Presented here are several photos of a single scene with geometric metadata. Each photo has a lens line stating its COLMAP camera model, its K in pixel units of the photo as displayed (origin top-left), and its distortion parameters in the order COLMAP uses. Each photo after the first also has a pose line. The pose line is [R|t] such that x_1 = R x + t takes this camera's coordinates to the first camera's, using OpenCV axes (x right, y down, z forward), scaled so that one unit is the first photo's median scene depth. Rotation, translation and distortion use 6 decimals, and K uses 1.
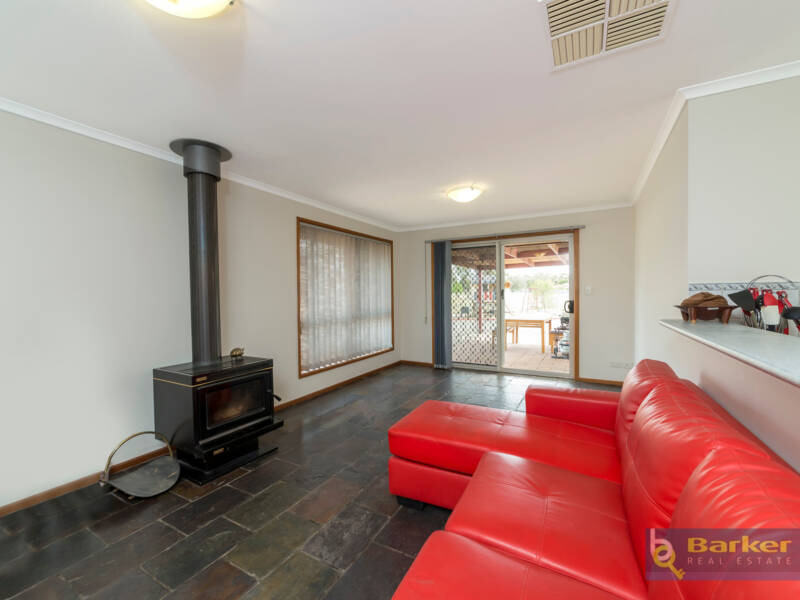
lens RADIAL K [[338.8, 0, 398.2], [0, 338.8, 297.2], [0, 0, 1]] dist [-0.014212, -0.000274]
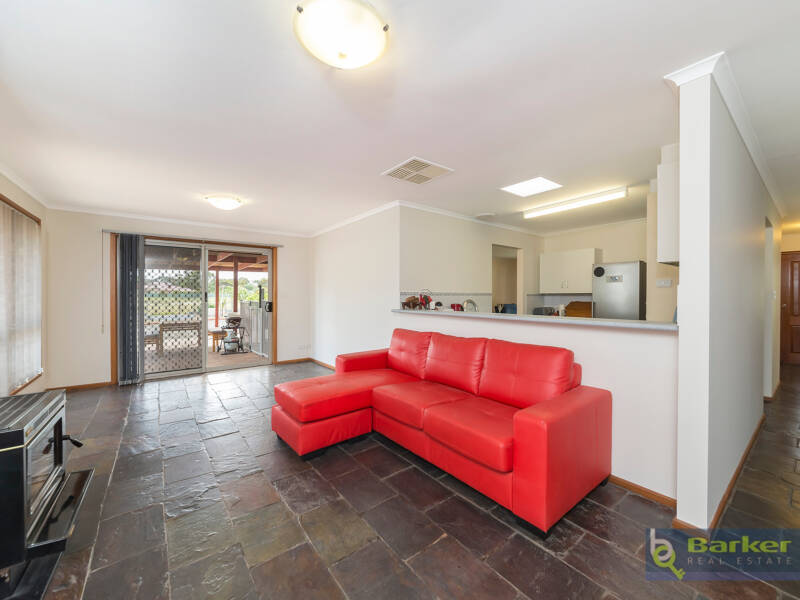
lens RADIAL K [[315.1, 0, 400.4], [0, 315.1, 298.7], [0, 0, 1]] dist [-0.014882, -0.000472]
pose [[0.396381, 0.001511, 0.918085, -0.343046], [0.004997, 0.999980, -0.003803, 0.003377], [-0.918073, 0.006095, 0.396365, 0.073215]]
